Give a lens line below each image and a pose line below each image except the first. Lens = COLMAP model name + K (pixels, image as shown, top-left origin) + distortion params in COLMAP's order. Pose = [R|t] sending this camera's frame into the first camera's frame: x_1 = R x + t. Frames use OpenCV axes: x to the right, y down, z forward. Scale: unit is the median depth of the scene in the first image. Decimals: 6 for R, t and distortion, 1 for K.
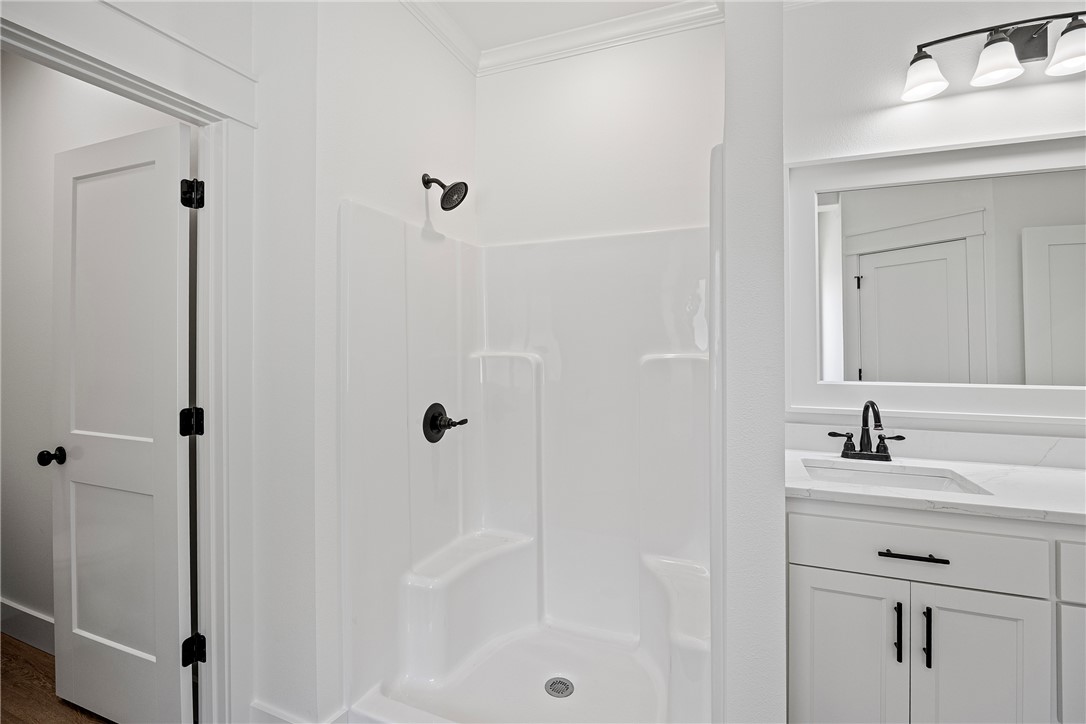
lens RADIAL K [[498.8, 0, 543.5], [0, 498.8, 336.3], [0, 0, 1]] dist [-0.029432, -0.000117]
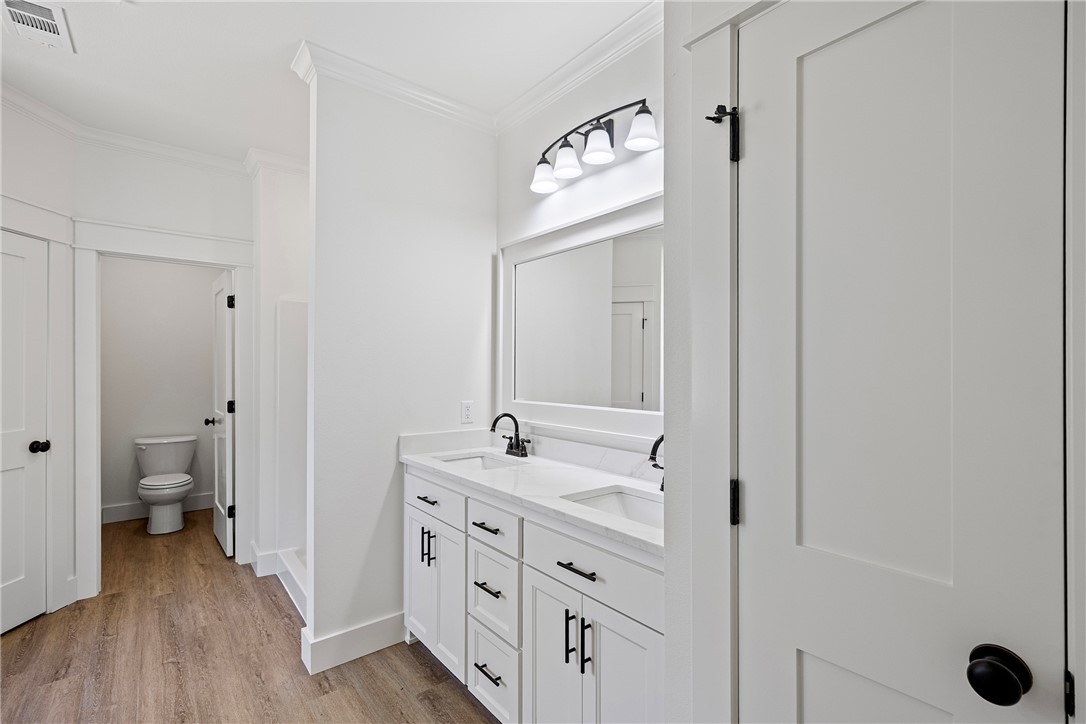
lens RADIAL K [[486.3, 0, 548.7], [0, 486.3, 371.3], [0, 0, 1]] dist [-0.009039, -0.000239]
pose [[0.869649, 0.004585, -0.493649, 1.432756], [0.002798, 0.999895, 0.014217, -0.009579], [0.493663, -0.013745, 0.869545, -0.161292]]
